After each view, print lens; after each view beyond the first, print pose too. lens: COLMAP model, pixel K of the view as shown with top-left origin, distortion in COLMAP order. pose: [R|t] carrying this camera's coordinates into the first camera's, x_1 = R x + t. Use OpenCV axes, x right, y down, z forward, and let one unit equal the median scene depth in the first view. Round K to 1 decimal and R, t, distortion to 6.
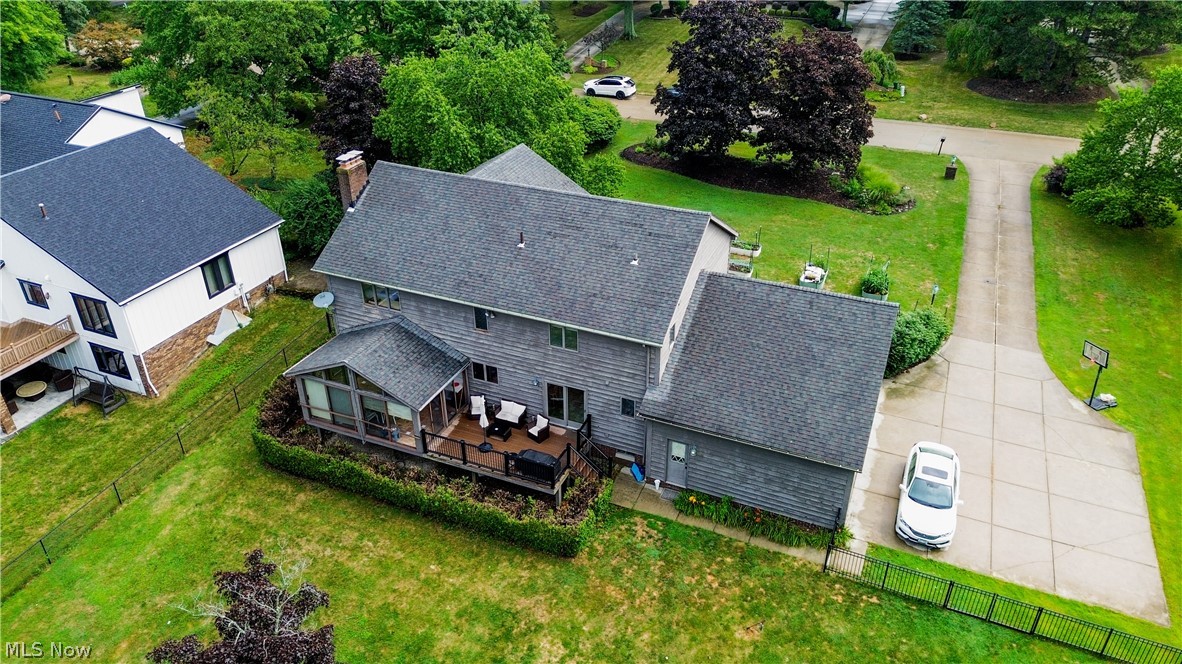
lens RADIAL K [[833.1, 0, 587.3], [0, 833.1, 328.5], [0, 0, 1]] dist [0.017479, -0.024357]
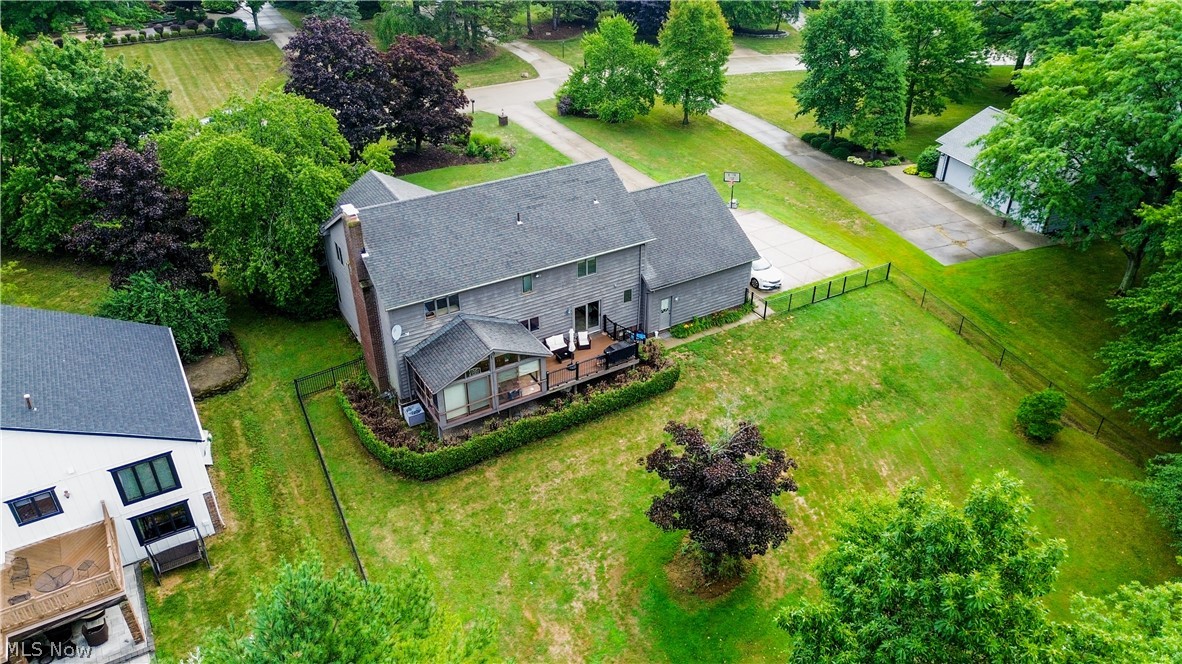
lens RADIAL K [[833.1, 0, 591.2], [0, 833.1, 333.8], [0, 0, 1]] dist [0.017479, -0.024357]
pose [[0.585305, -0.422556, 0.692000, -1.024788], [0.407543, 0.891139, 0.199450, -0.163719], [-0.700947, 0.165281, 0.693798, 0.026226]]
